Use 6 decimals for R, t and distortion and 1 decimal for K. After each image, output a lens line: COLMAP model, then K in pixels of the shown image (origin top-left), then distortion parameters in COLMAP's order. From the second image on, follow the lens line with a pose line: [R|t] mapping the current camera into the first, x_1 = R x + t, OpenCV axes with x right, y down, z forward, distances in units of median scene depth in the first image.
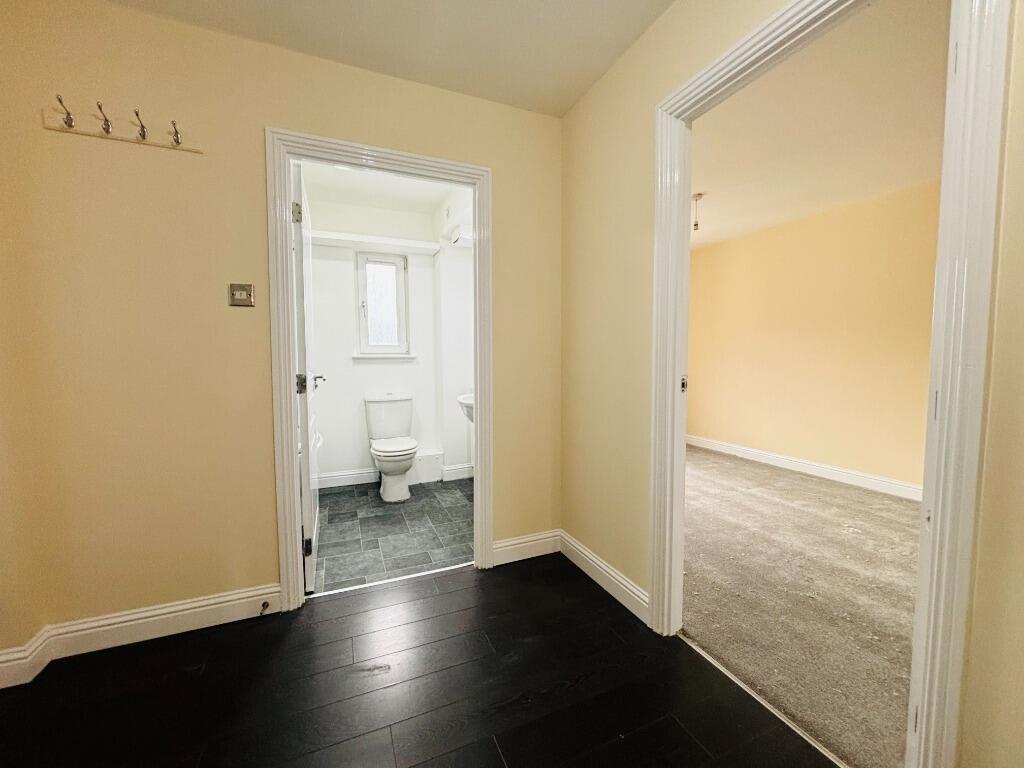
lens RADIAL K [[410.7, 0, 512.2], [0, 410.7, 382.9], [0, 0, 1]] dist [-0.004136, -0.000682]
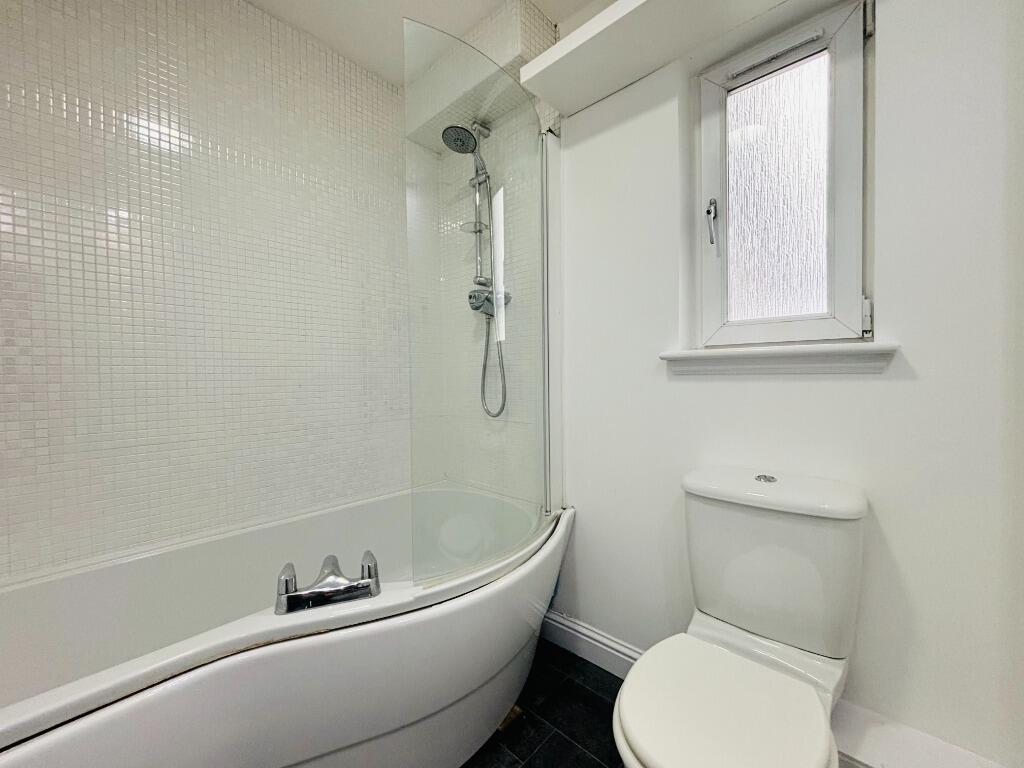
lens RADIAL K [[410.7, 0, 512.2], [0, 410.7, 382.9], [0, 0, 1]] dist [-0.004136, -0.000682]
pose [[0.420568, 0.015829, -0.907123, -0.139166], [-0.040660, 0.999172, -0.001416, -0.041478], [0.906349, 0.037479, 0.420864, 0.869271]]
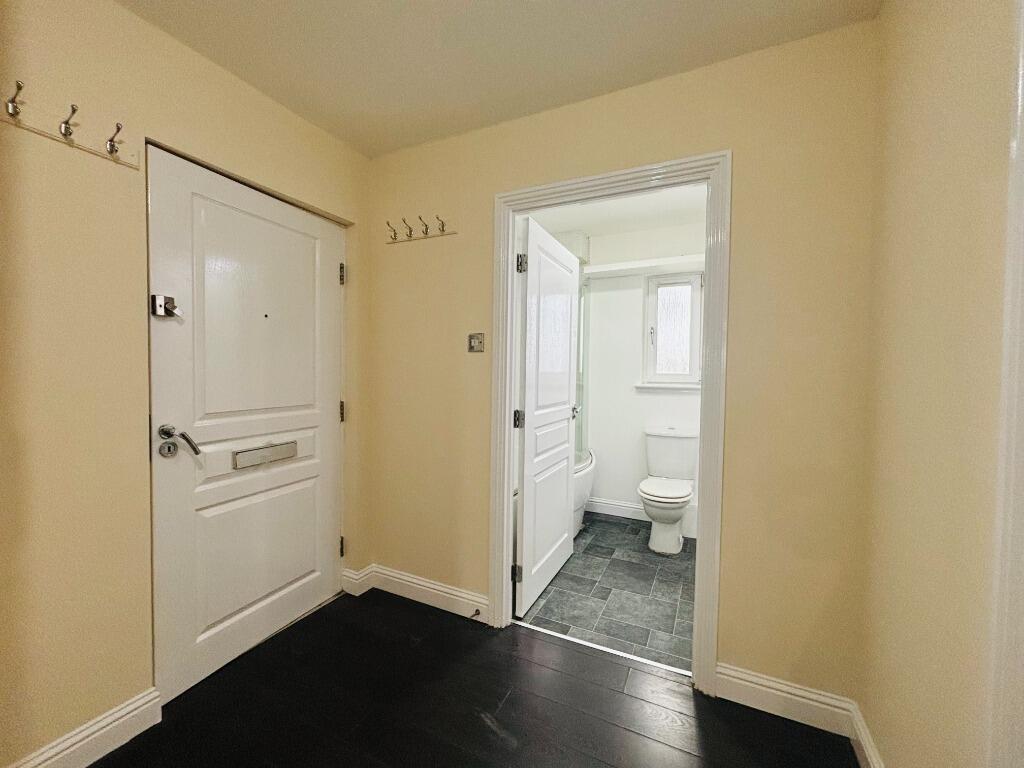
lens RADIAL K [[410.7, 0, 512.2], [0, 410.7, 382.9], [0, 0, 1]] dist [-0.004136, -0.000682]
pose [[0.656911, 0.032656, -0.753260, 0.177912], [-0.061621, 0.998045, -0.010471, -0.051813], [0.751446, 0.053295, 0.657639, 0.172931]]
